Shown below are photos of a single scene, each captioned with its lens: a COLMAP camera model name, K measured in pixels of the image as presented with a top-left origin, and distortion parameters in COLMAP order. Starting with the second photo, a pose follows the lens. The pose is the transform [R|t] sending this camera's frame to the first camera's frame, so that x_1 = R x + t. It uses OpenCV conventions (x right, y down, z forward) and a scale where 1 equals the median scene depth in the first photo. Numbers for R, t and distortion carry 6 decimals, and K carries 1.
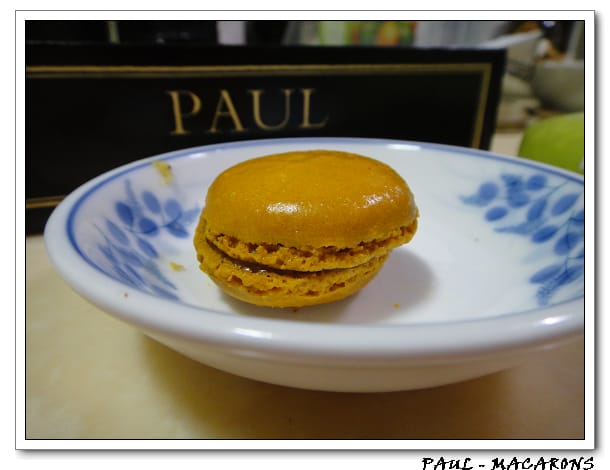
lens RADIAL K [[379.0, 0, 305.0], [0, 379.0, 228.6], [0, 0, 1]] dist [0.022007, -0.002367]
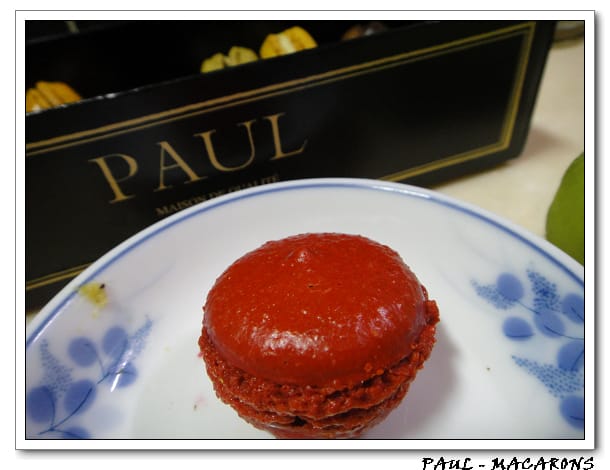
lens RADIAL K [[379.0, 0, 305.2], [0, 379.0, 234.4], [0, 0, 1]] dist [0.022007, -0.002367]
pose [[0.992592, -0.074909, -0.095659, 0.143417], [0.099287, 0.953889, 0.283264, -0.406562], [0.070029, -0.290663, 0.954259, 0.253679]]
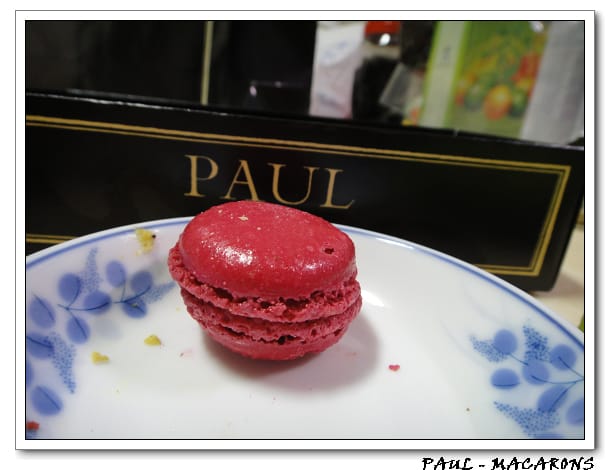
lens RADIAL K [[379.0, 0, 304.1], [0, 379.0, 231.2], [0, 0, 1]] dist [0.022007, -0.002367]
pose [[0.956790, 0.181892, -0.226865, 0.202876], [-0.201788, 0.977091, -0.067637, -0.165703], [0.209365, 0.110493, 0.971575, 0.123187]]
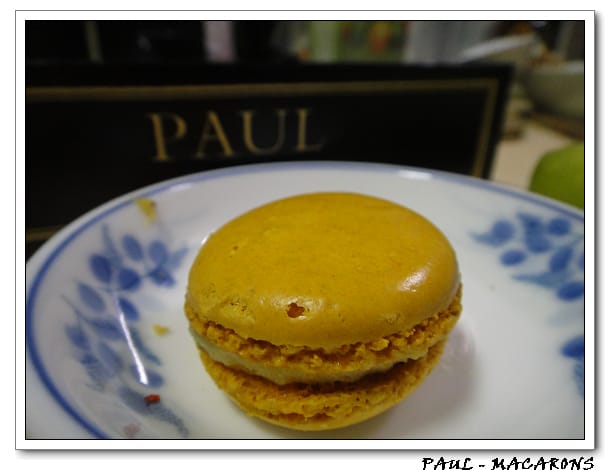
lens RADIAL K [[379.0, 0, 301.8], [0, 379.0, 231.0], [0, 0, 1]] dist [0.022007, -0.002367]
pose [[0.999694, -0.000717, 0.024738, -0.024157], [0.000289, 0.999850, 0.017312, -0.101040], [-0.024747, -0.017299, 0.999544, 0.081711]]
